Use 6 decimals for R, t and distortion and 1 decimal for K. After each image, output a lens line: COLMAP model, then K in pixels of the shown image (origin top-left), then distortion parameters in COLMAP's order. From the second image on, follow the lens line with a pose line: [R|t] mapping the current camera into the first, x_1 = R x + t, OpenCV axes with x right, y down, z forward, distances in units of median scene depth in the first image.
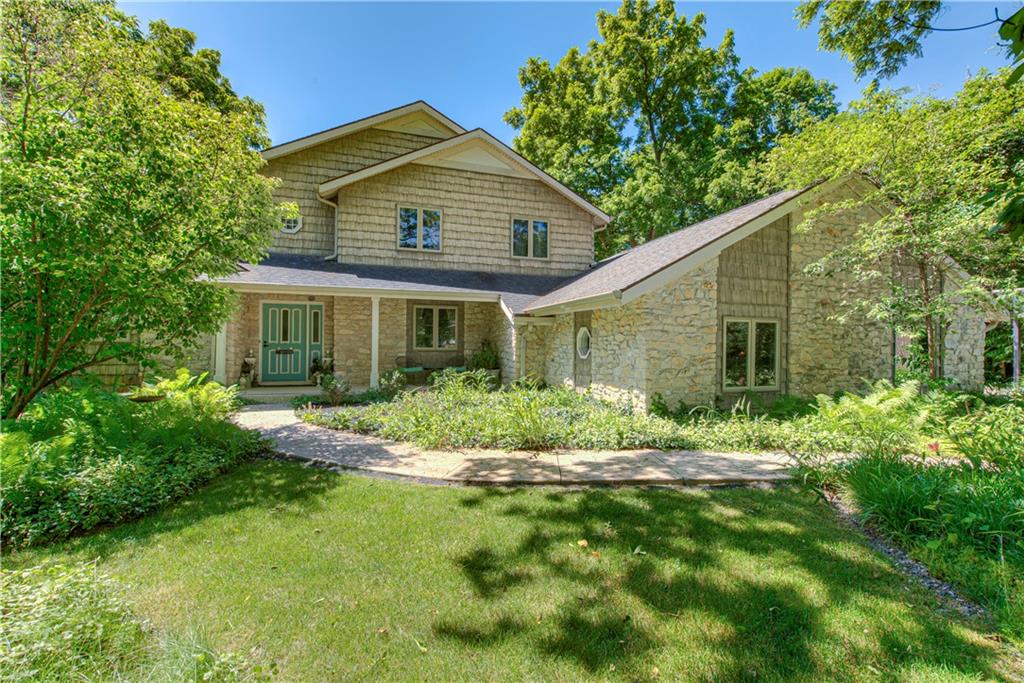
lens RADIAL K [[452.3, 0, 514.7], [0, 452.3, 340.8], [0, 0, 1]] dist [0.000443, 0.000445]
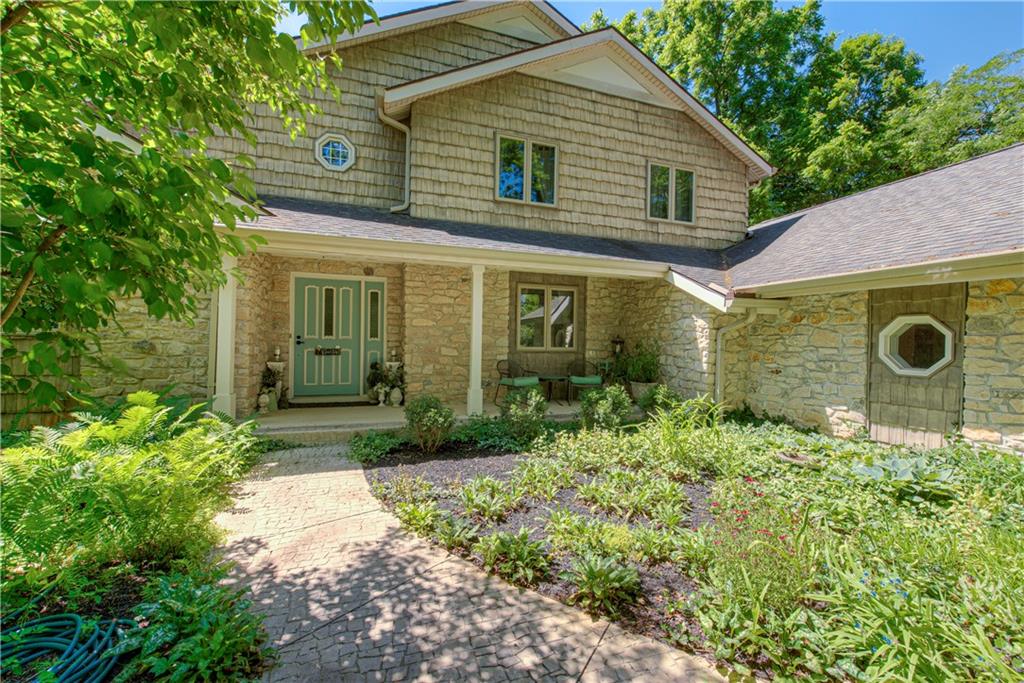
lens RADIAL K [[400.6, 0, 509.3], [0, 400.6, 339.0], [0, 0, 1]] dist [-0.002274, -0.000469]
pose [[0.999916, 0.008048, 0.010173, -0.247170], [-0.008201, 0.999852, 0.015152, -0.005629], [-0.010049, -0.015234, 0.999833, 0.409066]]
